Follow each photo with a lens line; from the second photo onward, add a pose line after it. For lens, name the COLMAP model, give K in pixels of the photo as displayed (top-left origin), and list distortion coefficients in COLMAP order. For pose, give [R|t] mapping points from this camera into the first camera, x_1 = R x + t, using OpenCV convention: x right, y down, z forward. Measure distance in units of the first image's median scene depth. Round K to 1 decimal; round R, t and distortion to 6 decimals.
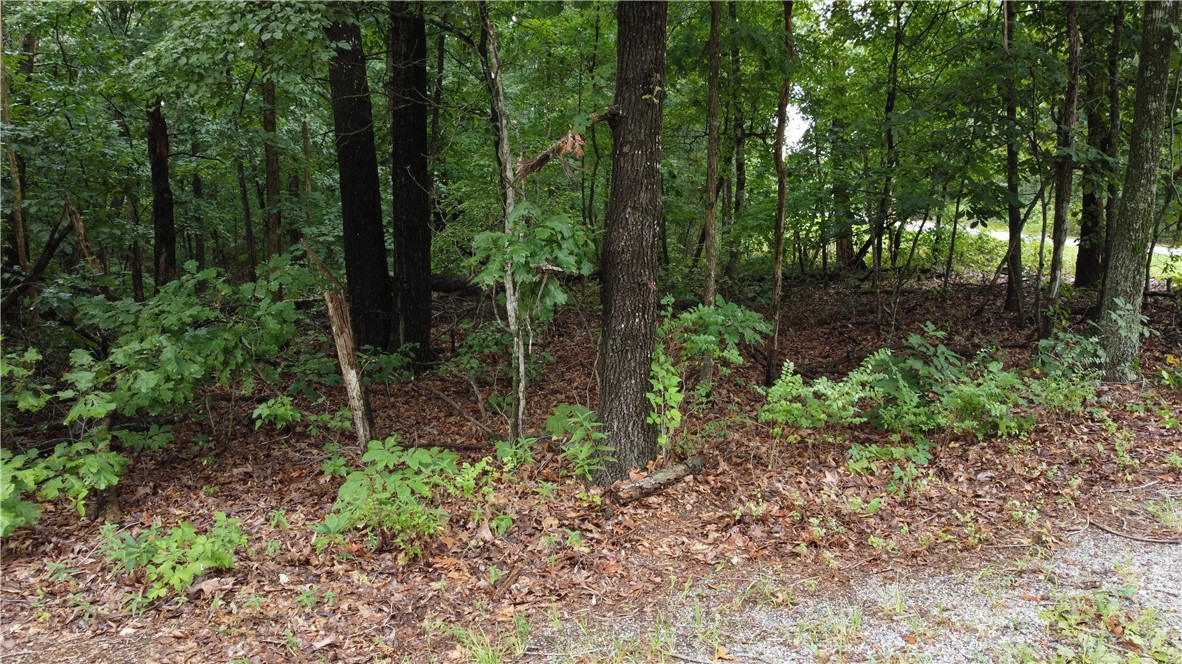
lens RADIAL K [[892.9, 0, 591.4], [0, 892.9, 332.5], [0, 0, 1]] dist [-0.006003, -0.000629]
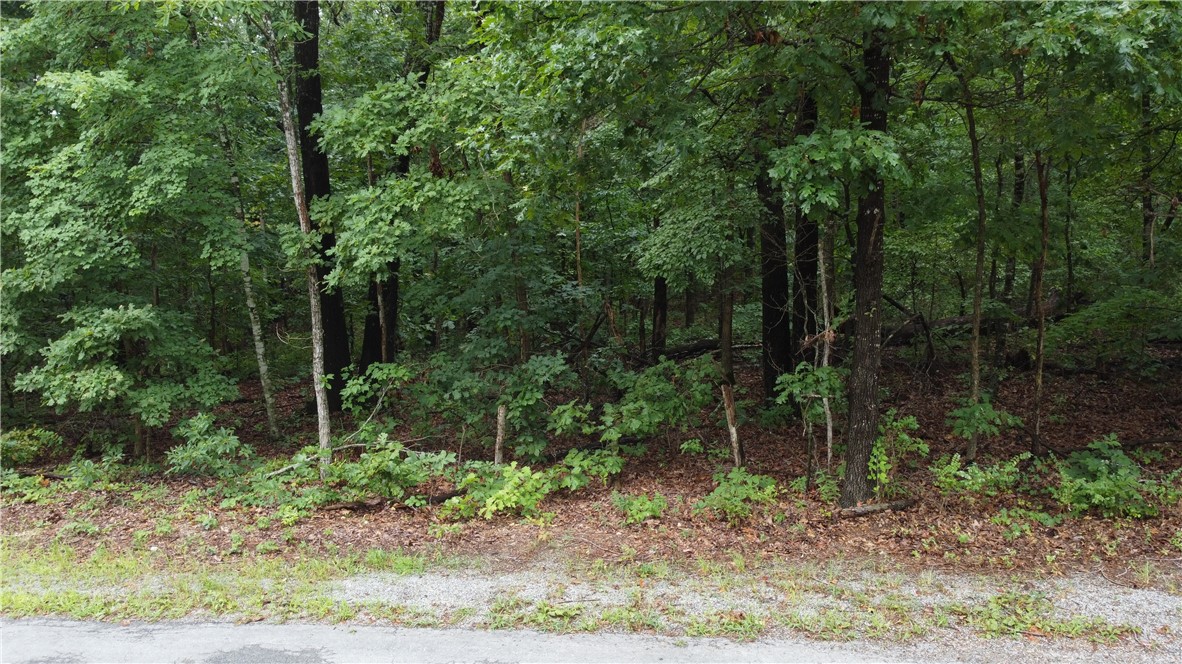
lens RADIAL K [[892.9, 0, 590.1], [0, 892.9, 336.8], [0, 0, 1]] dist [-0.006003, -0.000629]
pose [[0.857039, 0.057554, -0.512026, 0.475961], [-0.053958, 0.998303, 0.021898, -0.193782], [0.512418, 0.008860, 0.858691, -0.863405]]
